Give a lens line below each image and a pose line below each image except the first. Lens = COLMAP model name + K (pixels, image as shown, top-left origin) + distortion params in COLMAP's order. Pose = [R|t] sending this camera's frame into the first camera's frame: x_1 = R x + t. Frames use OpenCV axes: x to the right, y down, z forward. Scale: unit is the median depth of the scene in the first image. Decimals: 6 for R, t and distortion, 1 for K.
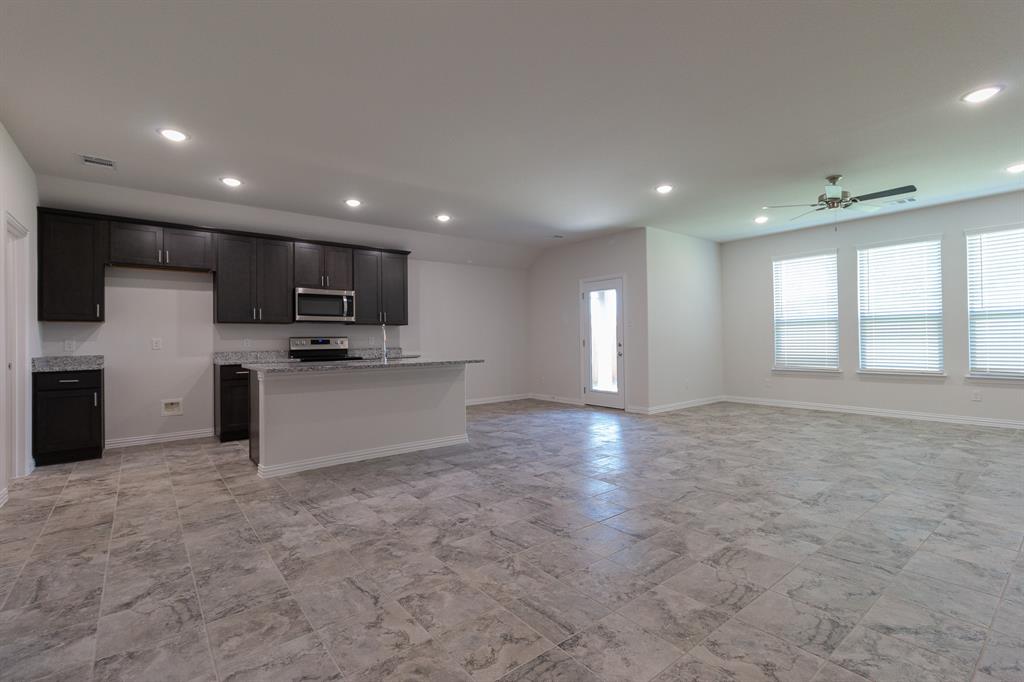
lens RADIAL K [[468.6, 0, 514.4], [0, 468.6, 334.9], [0, 0, 1]] dist [0.005464, -0.000522]
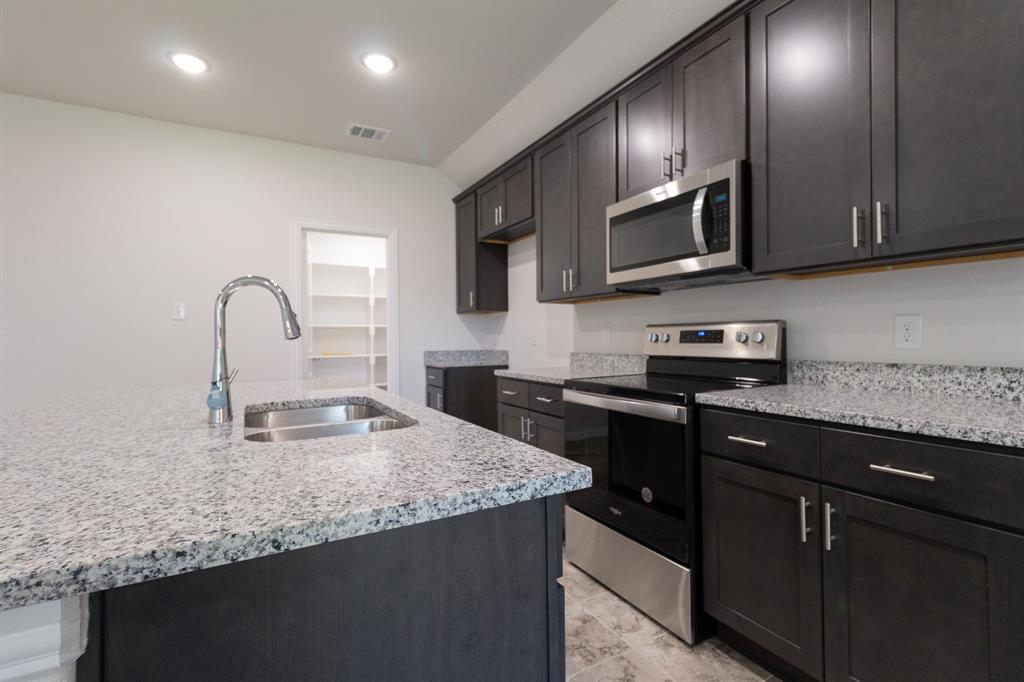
lens RADIAL K [[468.6, 0, 514.4], [0, 468.6, 334.9], [0, 0, 1]] dist [0.005464, -0.000522]
pose [[-0.163751, 0.010204, -0.986449, -0.058266], [0.023614, 0.999701, 0.006421, 0.012940], [0.986219, -0.022243, -0.163942, 1.432642]]
